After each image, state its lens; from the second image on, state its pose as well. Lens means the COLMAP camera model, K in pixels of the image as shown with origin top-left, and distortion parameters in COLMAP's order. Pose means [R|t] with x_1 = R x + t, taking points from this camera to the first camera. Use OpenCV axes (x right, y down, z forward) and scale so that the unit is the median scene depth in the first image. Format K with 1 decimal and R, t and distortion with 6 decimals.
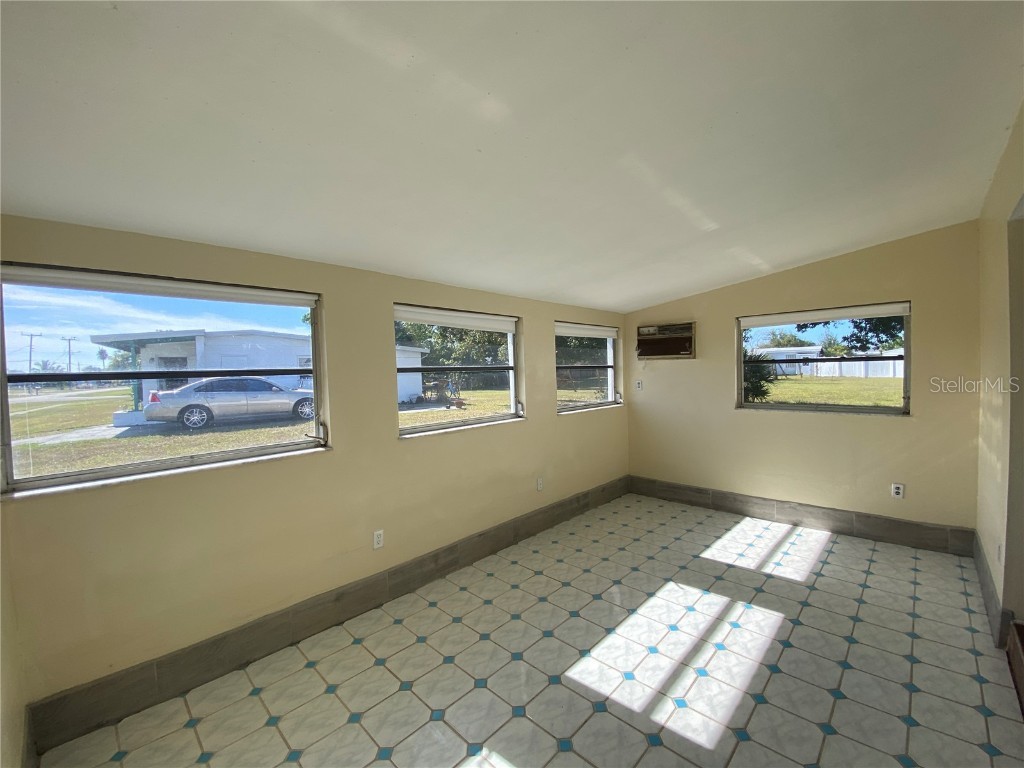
lens RADIAL K [[416.6, 0, 514.2], [0, 416.6, 381.5], [0, 0, 1]] dist [0.003363, -0.012497]
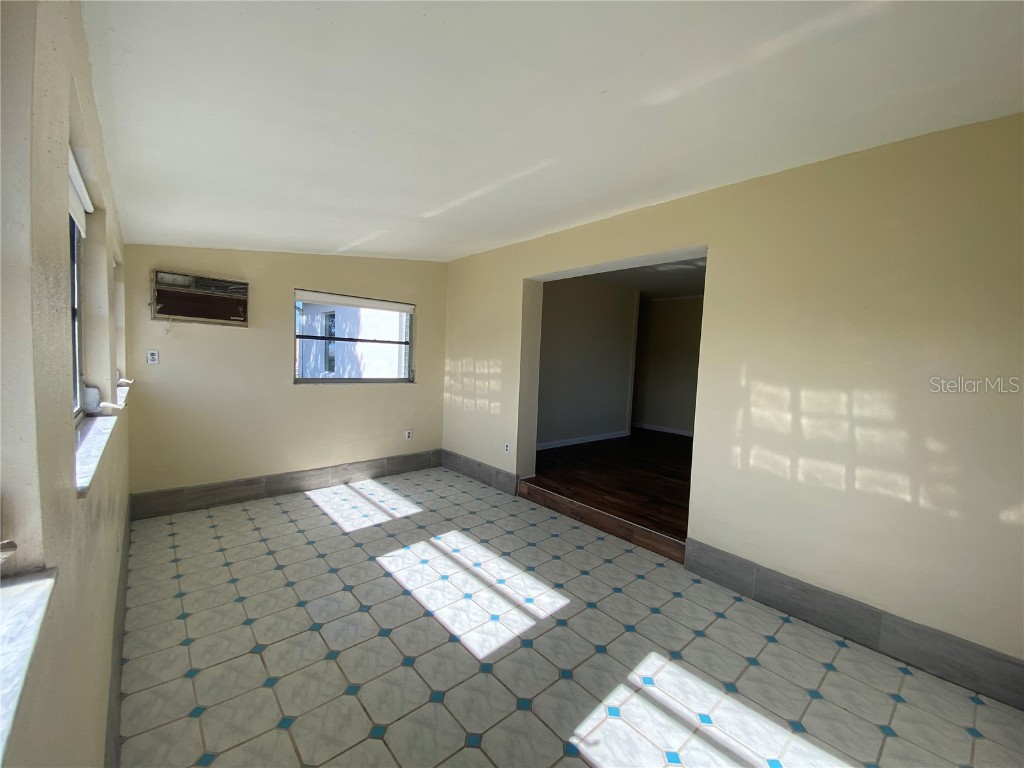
lens RADIAL K [[416.6, 0, 516.0], [0, 416.6, 380.0], [0, 0, 1]] dist [0.003363, -0.012497]
pose [[0.069832, -0.027887, 0.997169, -0.512419], [-0.013325, 0.999494, 0.028885, 0.028320], [-0.997470, -0.015305, 0.069425, 0.557399]]
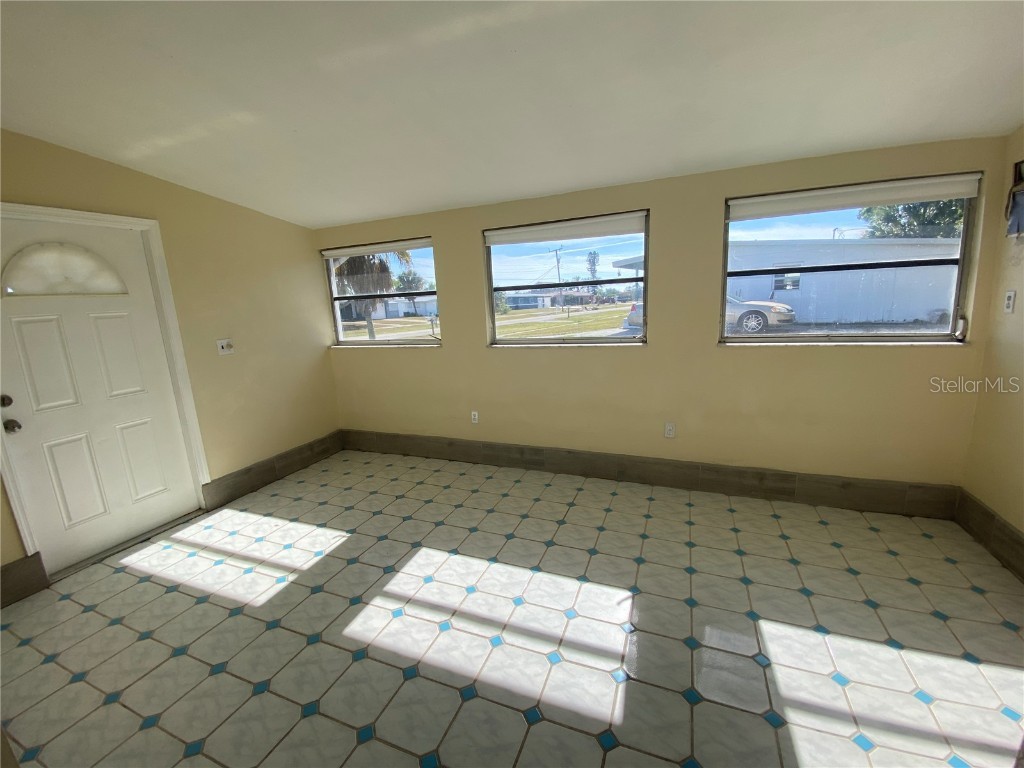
lens RADIAL K [[416.6, 0, 512.2], [0, 416.6, 379.7], [0, 0, 1]] dist [0.003363, -0.012497]
pose [[0.375401, 0.179329, -0.909349, 0.786601], [0.008130, 0.980429, 0.196703, -0.001654], [0.926827, -0.081235, 0.366596, 0.539414]]
